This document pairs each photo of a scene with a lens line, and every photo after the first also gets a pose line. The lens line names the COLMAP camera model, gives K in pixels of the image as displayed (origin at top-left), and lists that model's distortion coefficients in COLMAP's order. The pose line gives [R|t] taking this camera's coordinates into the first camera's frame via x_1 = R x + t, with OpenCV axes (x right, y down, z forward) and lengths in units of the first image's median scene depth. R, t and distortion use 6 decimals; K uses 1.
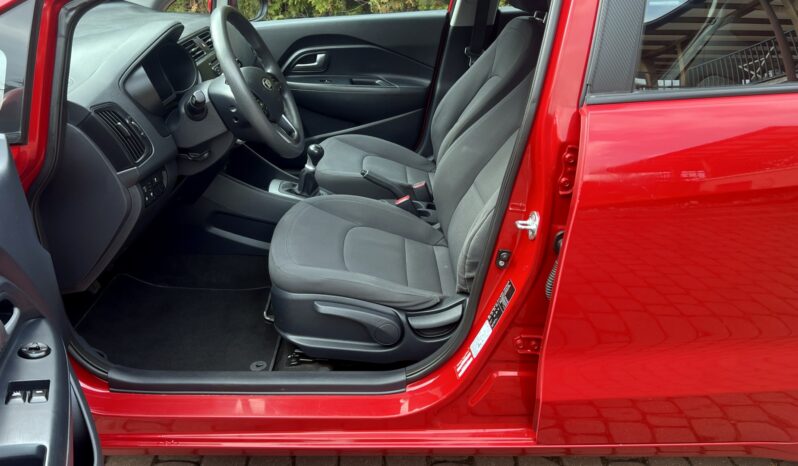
lens RADIAL K [[615.5, 0, 374.6], [0, 615.5, 233.9], [0, 0, 1]] dist [0.136016, -0.260752]
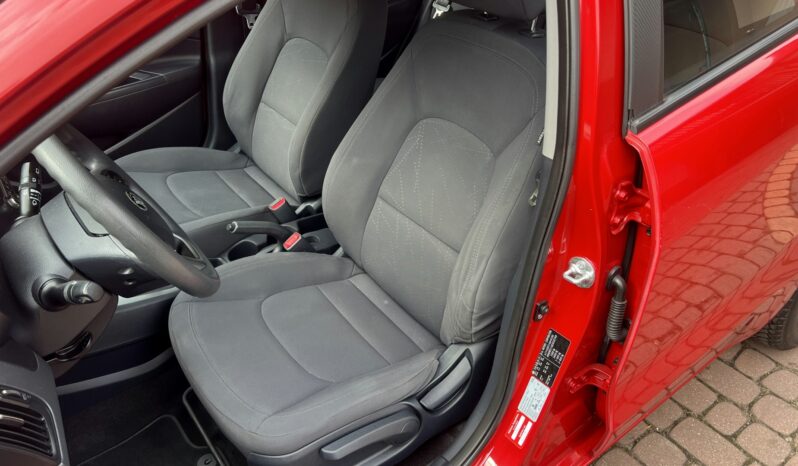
lens RADIAL K [[615.5, 0, 374.6], [0, 615.5, 233.9], [0, 0, 1]] dist [0.136016, -0.260752]
pose [[0.810667, -0.392341, 0.434612, -0.282217], [0.301444, 0.916019, 0.264652, -0.322451], [-0.501947, -0.083534, 0.860855, 0.350072]]
